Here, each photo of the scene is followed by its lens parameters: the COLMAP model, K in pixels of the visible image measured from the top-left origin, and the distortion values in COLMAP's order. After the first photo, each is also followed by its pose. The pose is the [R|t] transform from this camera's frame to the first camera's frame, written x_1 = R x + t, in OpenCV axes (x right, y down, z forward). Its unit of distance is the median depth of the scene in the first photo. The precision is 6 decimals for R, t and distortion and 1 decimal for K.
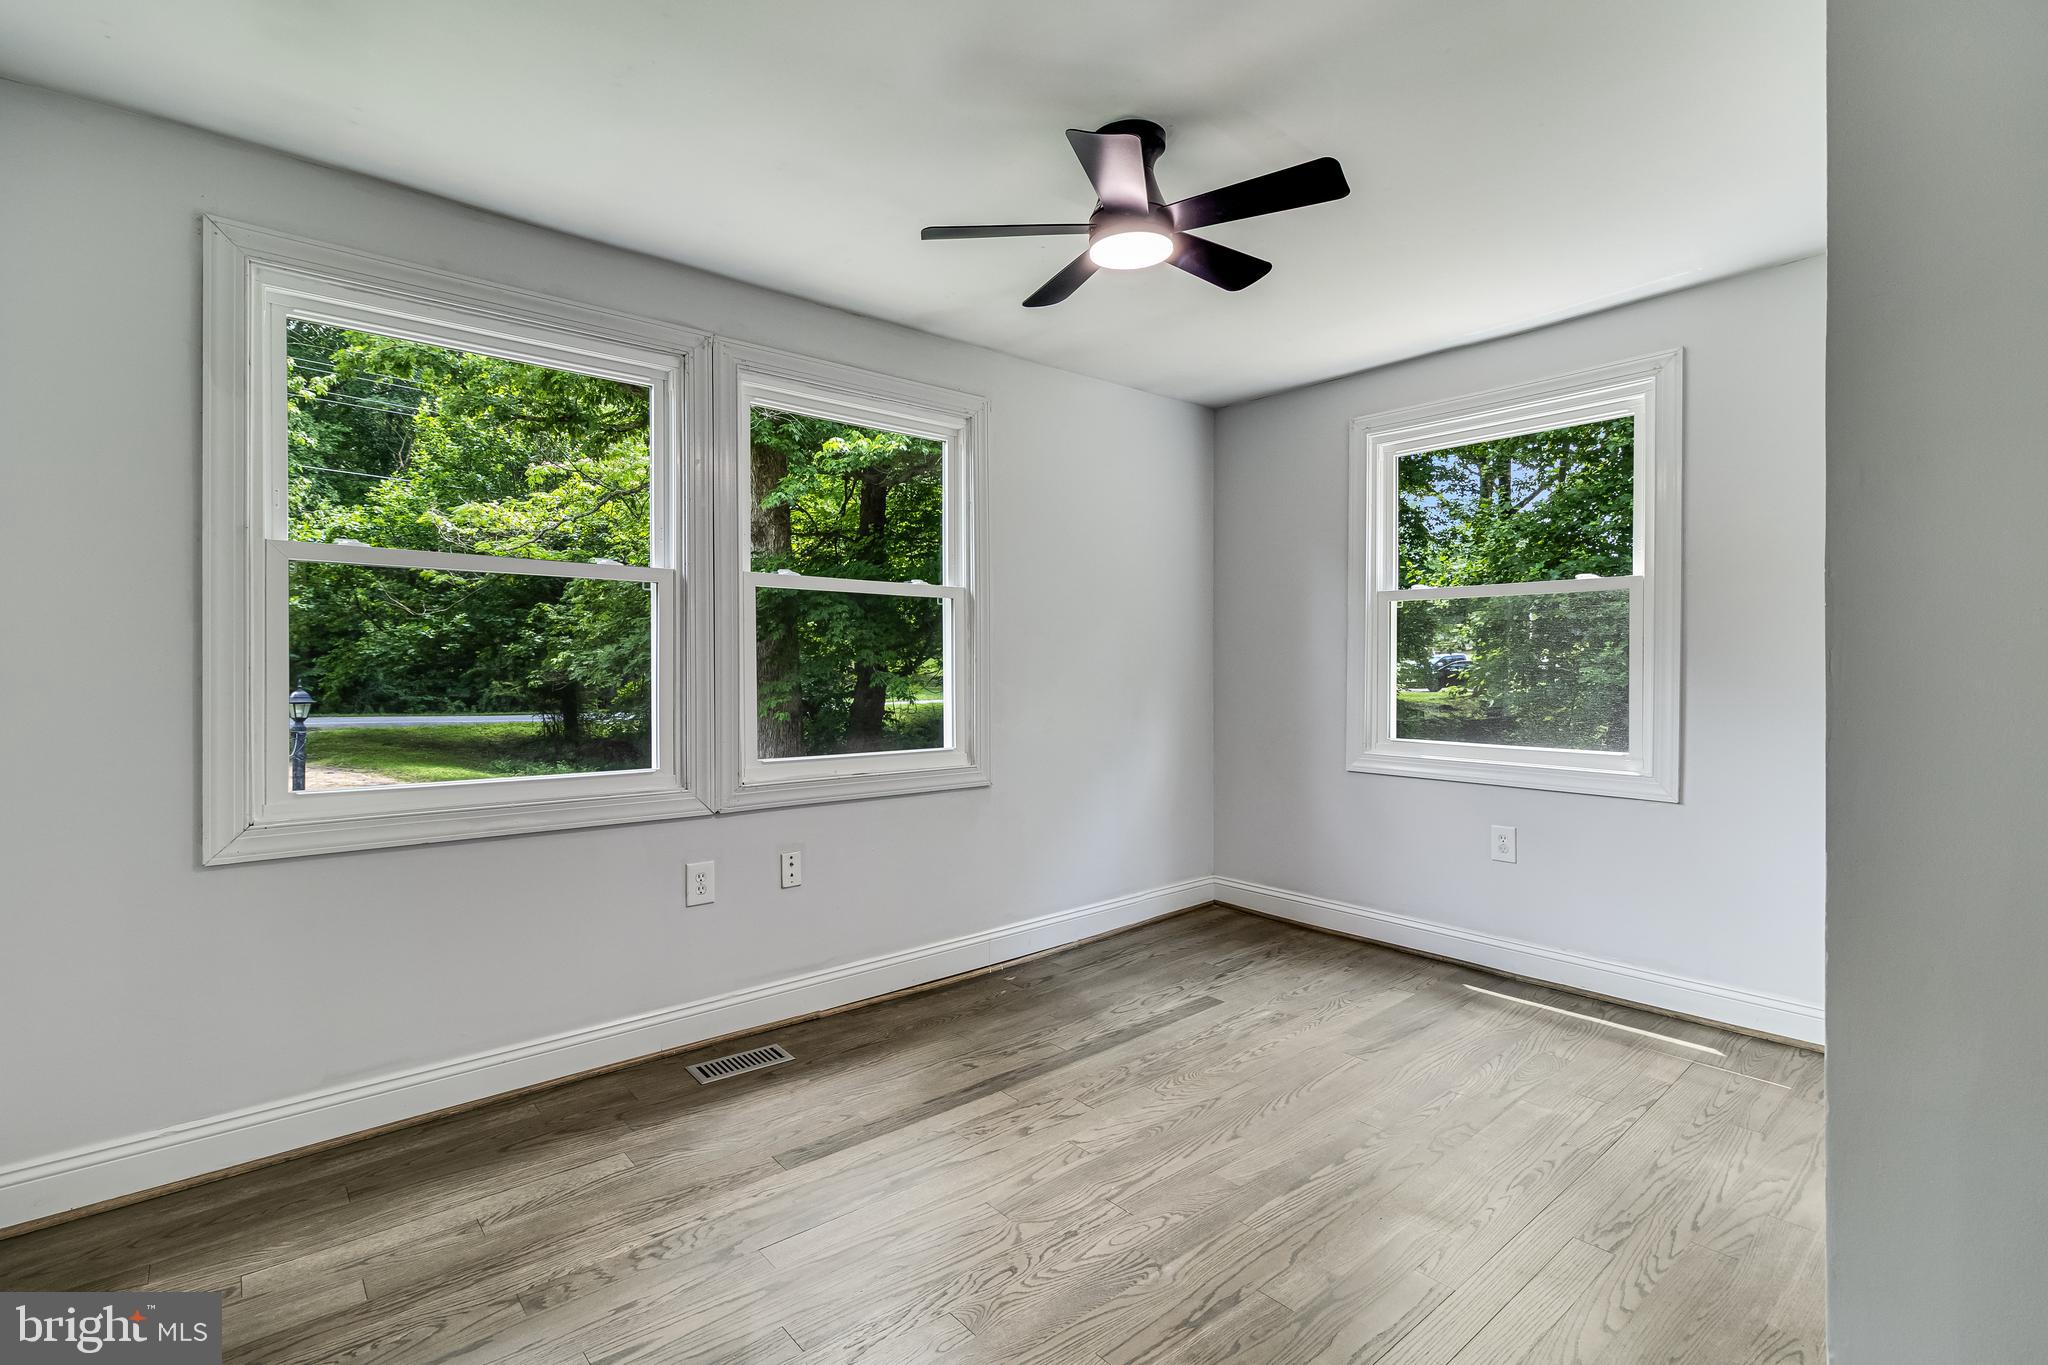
lens RADIAL K [[936.8, 0, 1029.6], [0, 936.8, 656.5], [0, 0, 1]] dist [-0.000014, -0.000033]
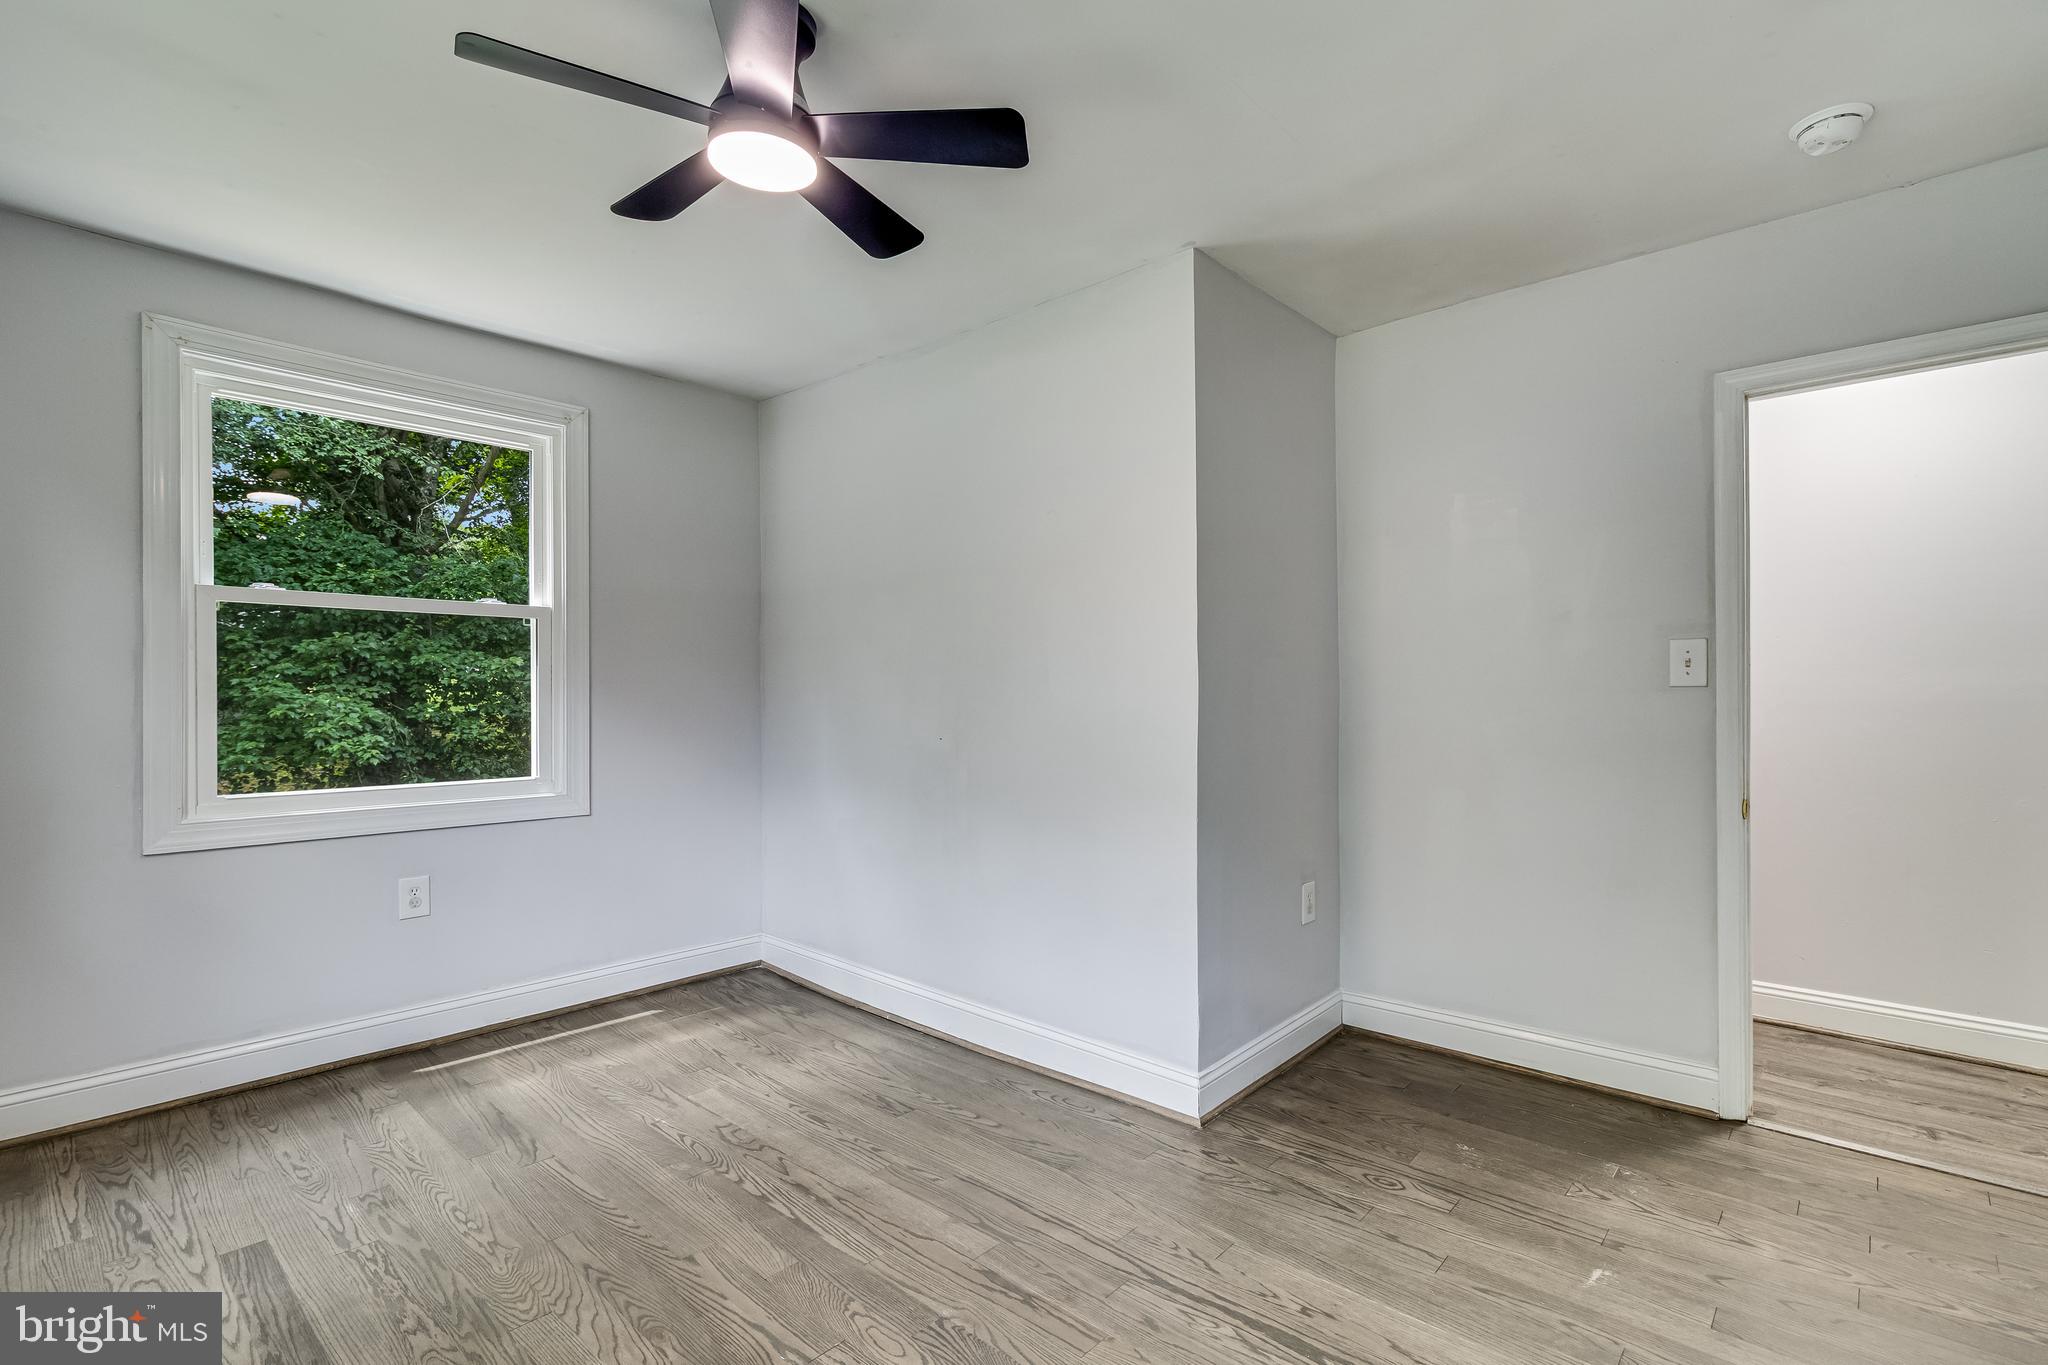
lens RADIAL K [[942.8, 0, 1031.2], [0, 942.8, 678.6], [0, 0, 1]] dist [0.000168, -0.000488]
pose [[-0.120264, 0.016670, 0.992602, -0.483352], [-0.004983, 0.999836, -0.017396, 0.011006], [-0.992729, -0.007039, -0.120161, 0.599878]]
